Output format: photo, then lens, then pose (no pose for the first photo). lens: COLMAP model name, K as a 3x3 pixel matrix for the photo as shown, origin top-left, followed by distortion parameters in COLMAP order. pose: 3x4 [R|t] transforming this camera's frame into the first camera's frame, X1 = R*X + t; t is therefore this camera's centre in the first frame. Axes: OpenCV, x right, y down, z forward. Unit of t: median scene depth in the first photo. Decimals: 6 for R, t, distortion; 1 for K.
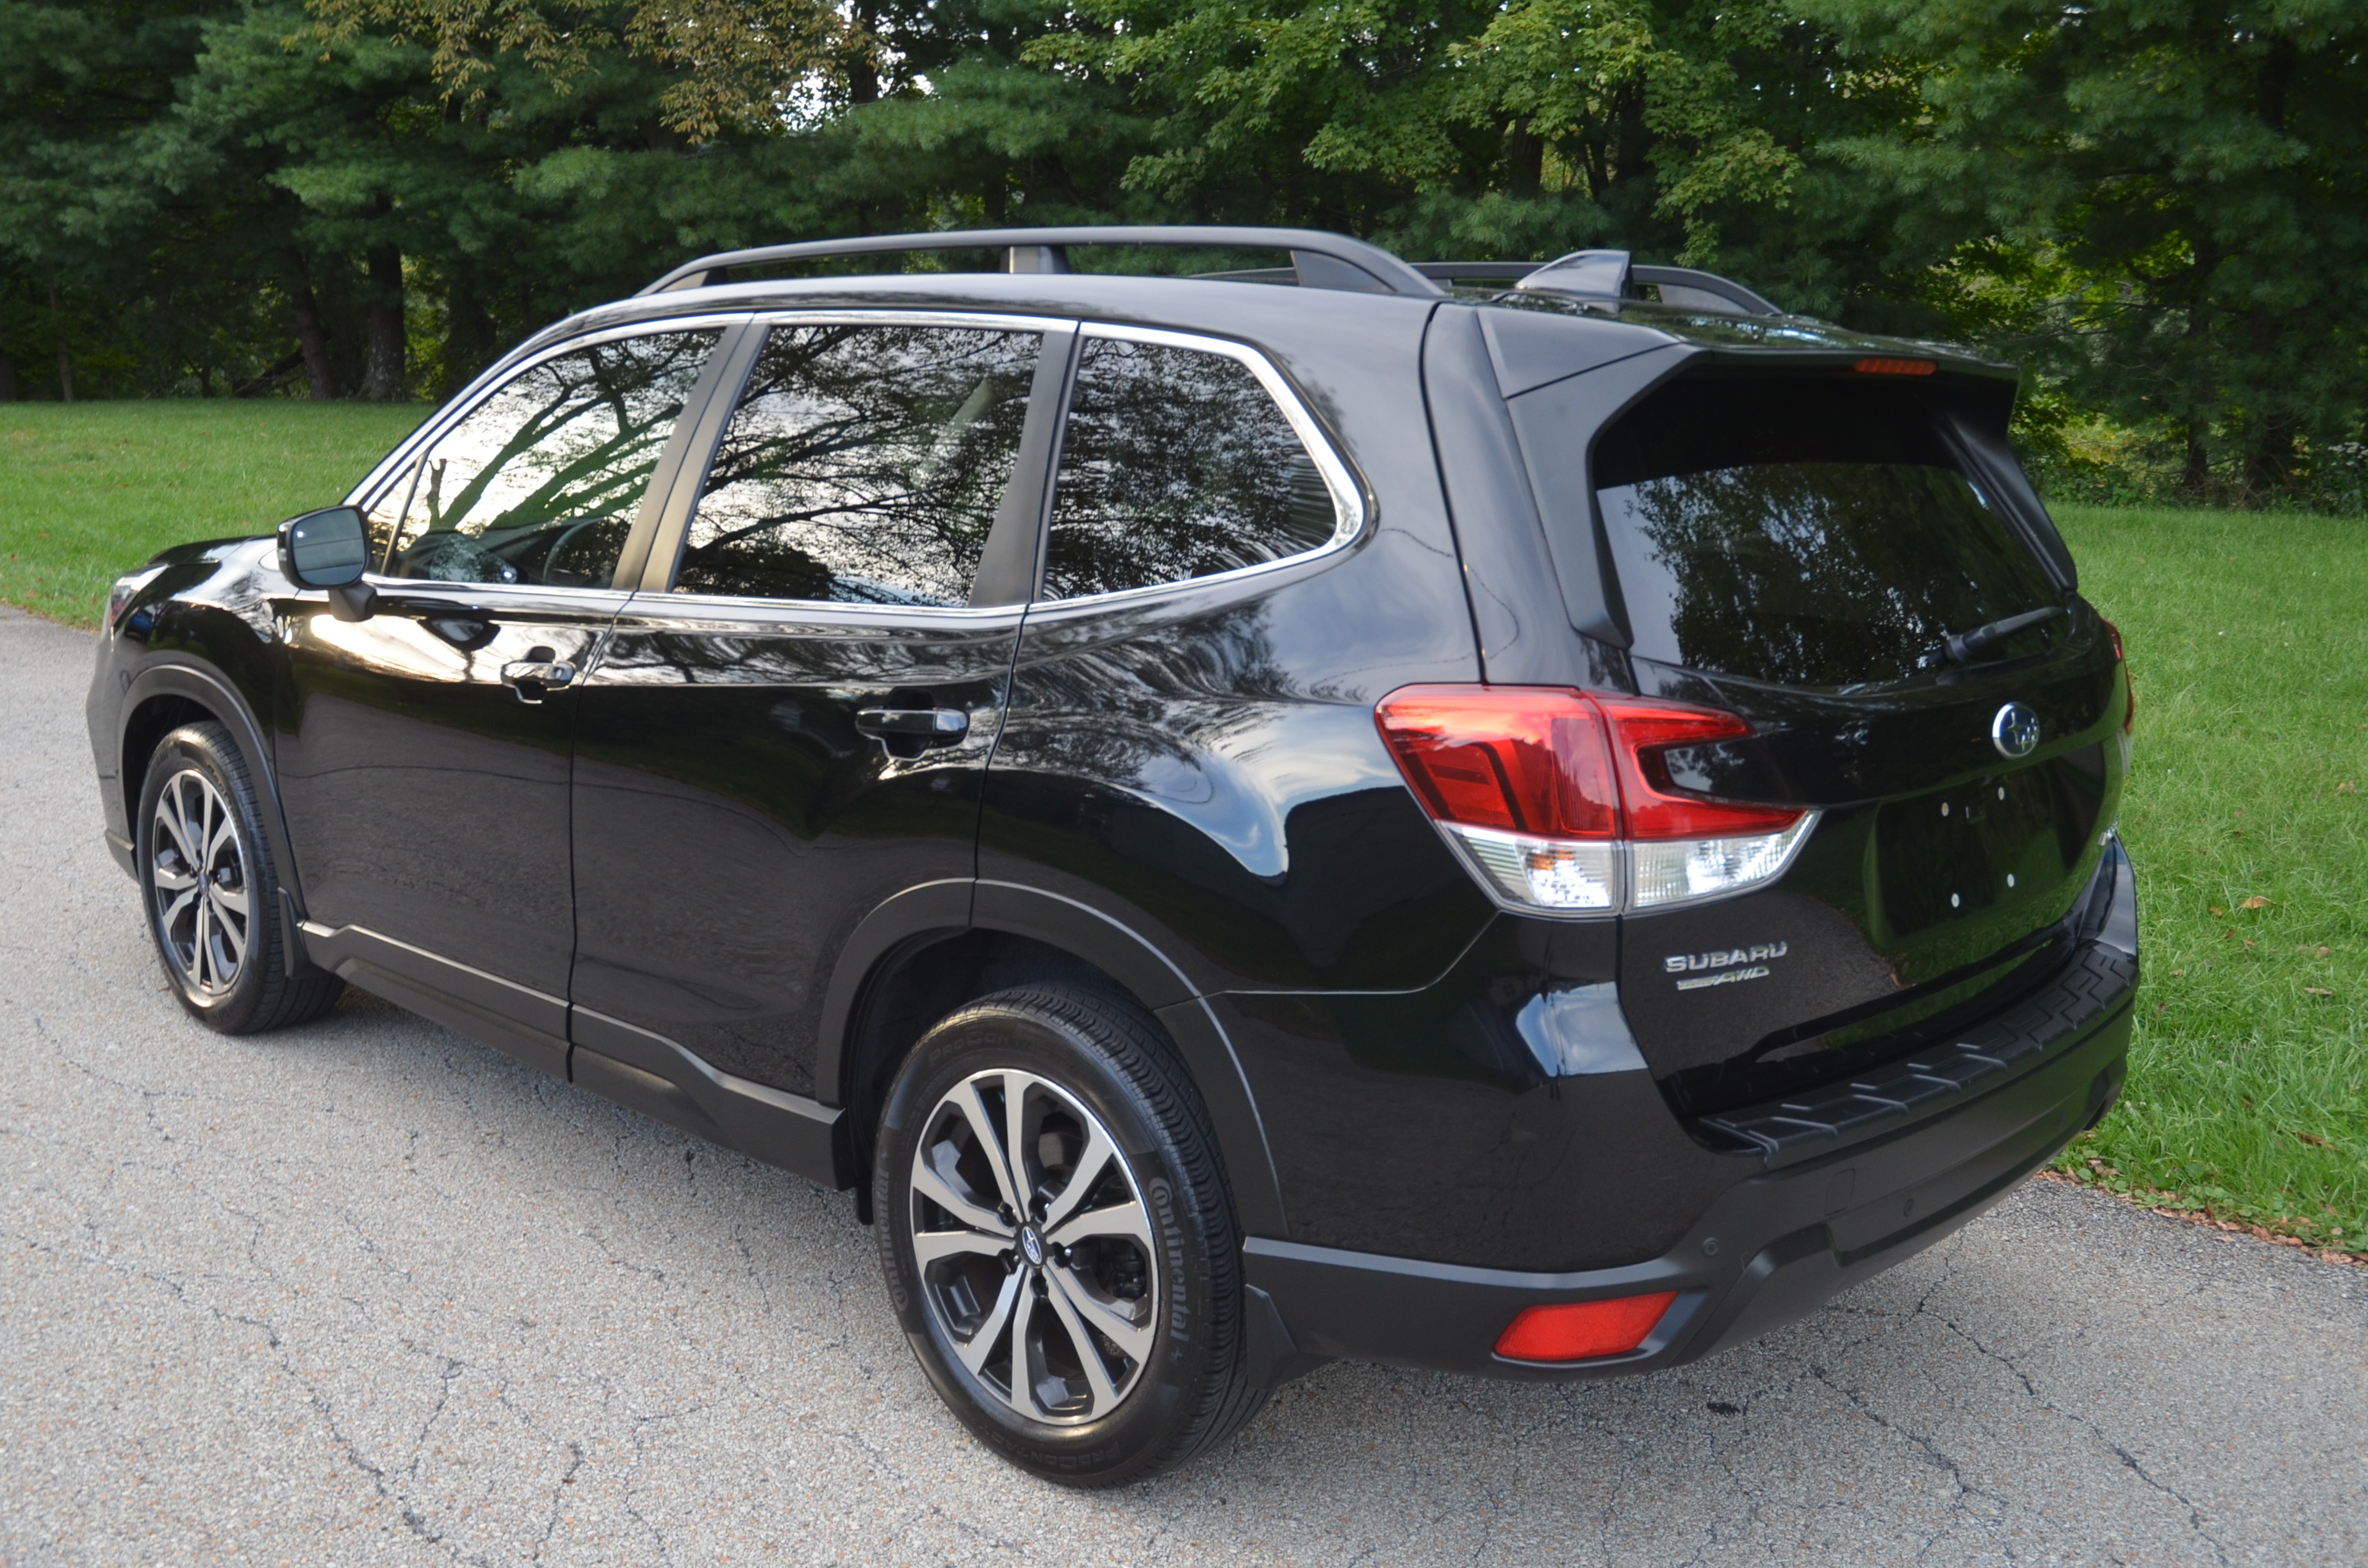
lens RADIAL K [[2213.5, 0, 1193.8], [0, 2213.5, 779.6], [0, 0, 1]] dist [-0.033496, 0.056334]
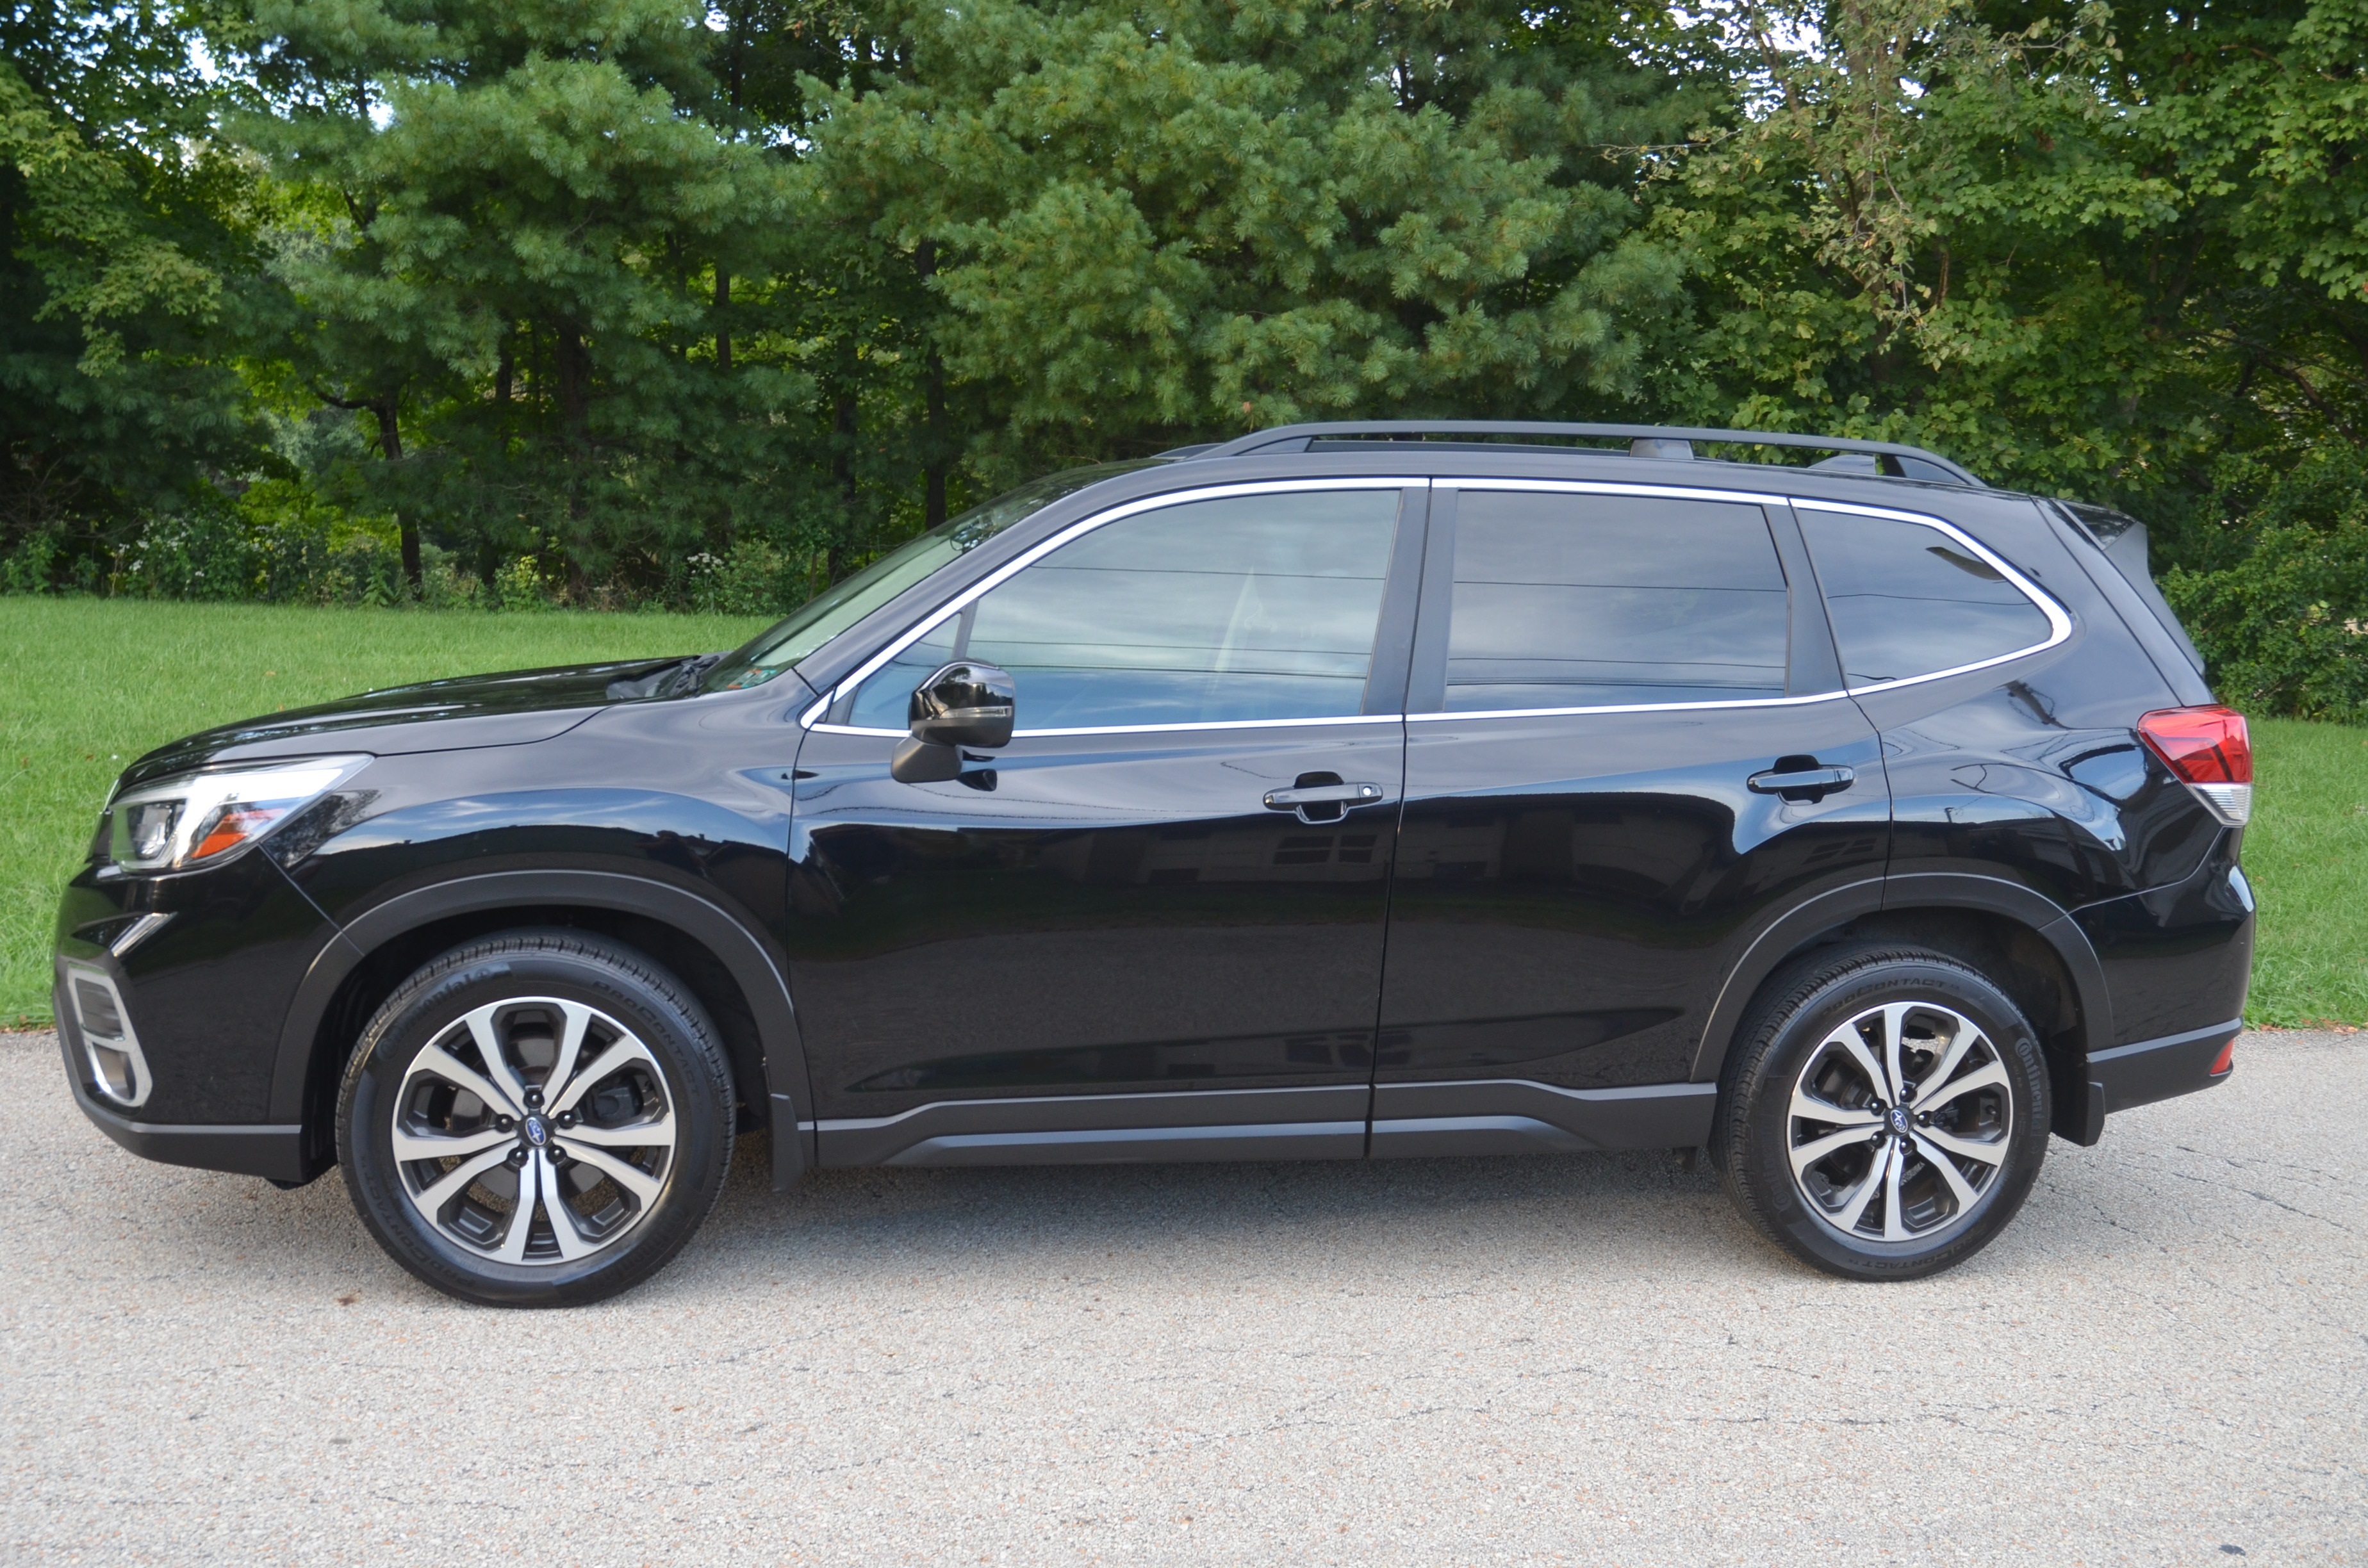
lens RADIAL K [[2187.8, 0, 1177.1], [0, 2187.8, 774.1], [0, 0, 1]] dist [-0.026342, 0.036573]
pose [[0.574606, -0.092482, 0.813188, -0.295193], [0.131119, 0.991163, 0.020073, -0.021793], [-0.807859, 0.095090, 0.581655, 0.101356]]
